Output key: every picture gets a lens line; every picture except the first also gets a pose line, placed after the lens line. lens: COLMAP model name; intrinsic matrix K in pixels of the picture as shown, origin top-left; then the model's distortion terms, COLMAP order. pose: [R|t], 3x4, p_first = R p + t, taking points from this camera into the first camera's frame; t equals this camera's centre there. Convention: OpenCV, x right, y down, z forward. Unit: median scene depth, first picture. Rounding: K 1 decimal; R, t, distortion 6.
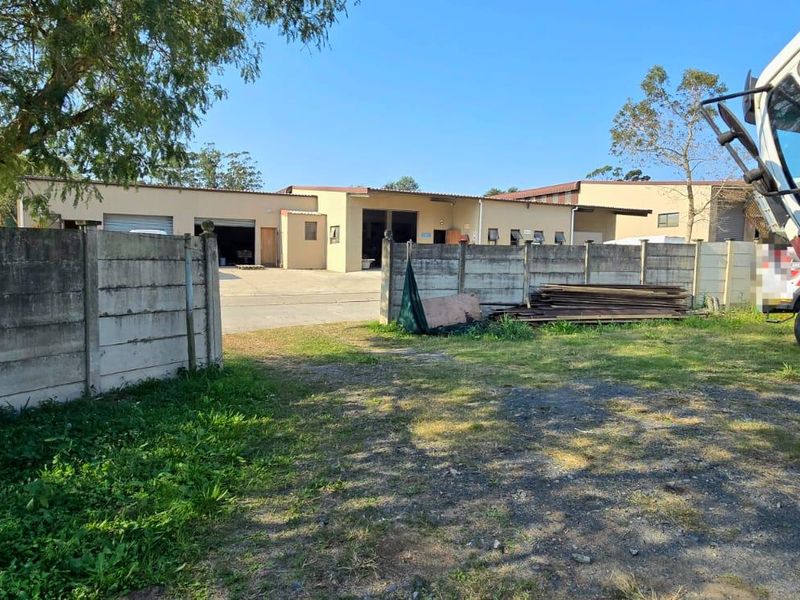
lens RADIAL K [[532.9, 0, 401.9], [0, 532.9, 298.7], [0, 0, 1]] dist [-0.004292, 0.002989]
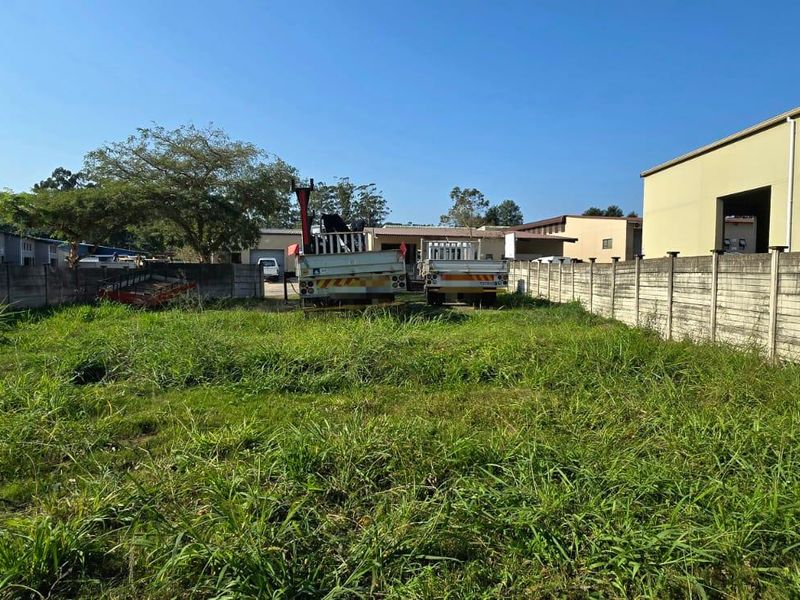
lens RADIAL K [[532.9, 0, 399.1], [0, 532.9, 301.9], [0, 0, 1]] dist [-0.004292, 0.002989]
pose [[0.965102, 0.007432, -0.261769, 0.405211], [-0.014105, 0.999621, -0.023621, 0.058216], [0.261494, 0.026489, 0.964842, -0.618333]]
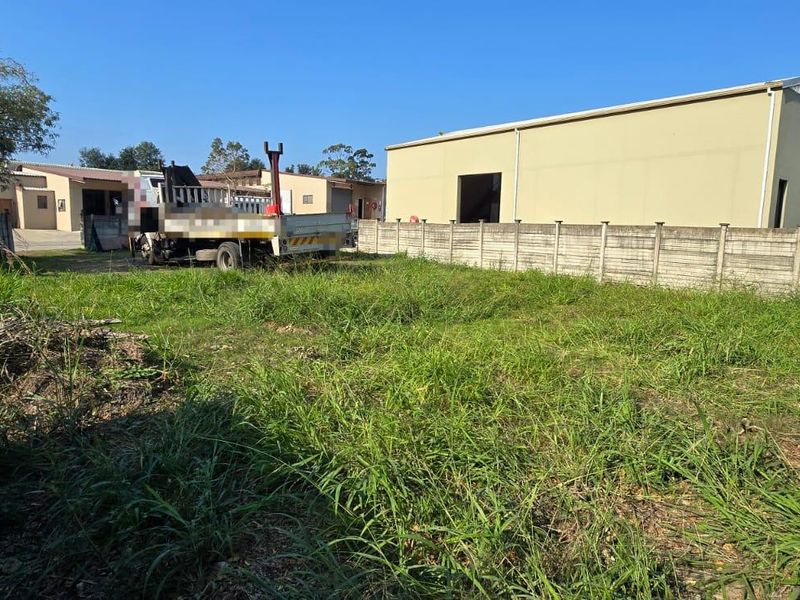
lens RADIAL K [[532.9, 0, 400.0], [0, 532.9, 298.4], [0, 0, 1]] dist [-0.004292, 0.002989]
pose [[0.912296, -0.049600, 0.406518, 0.110186], [0.023652, 0.997363, 0.068610, 0.054014], [-0.408849, -0.052978, 0.911063, -0.696913]]
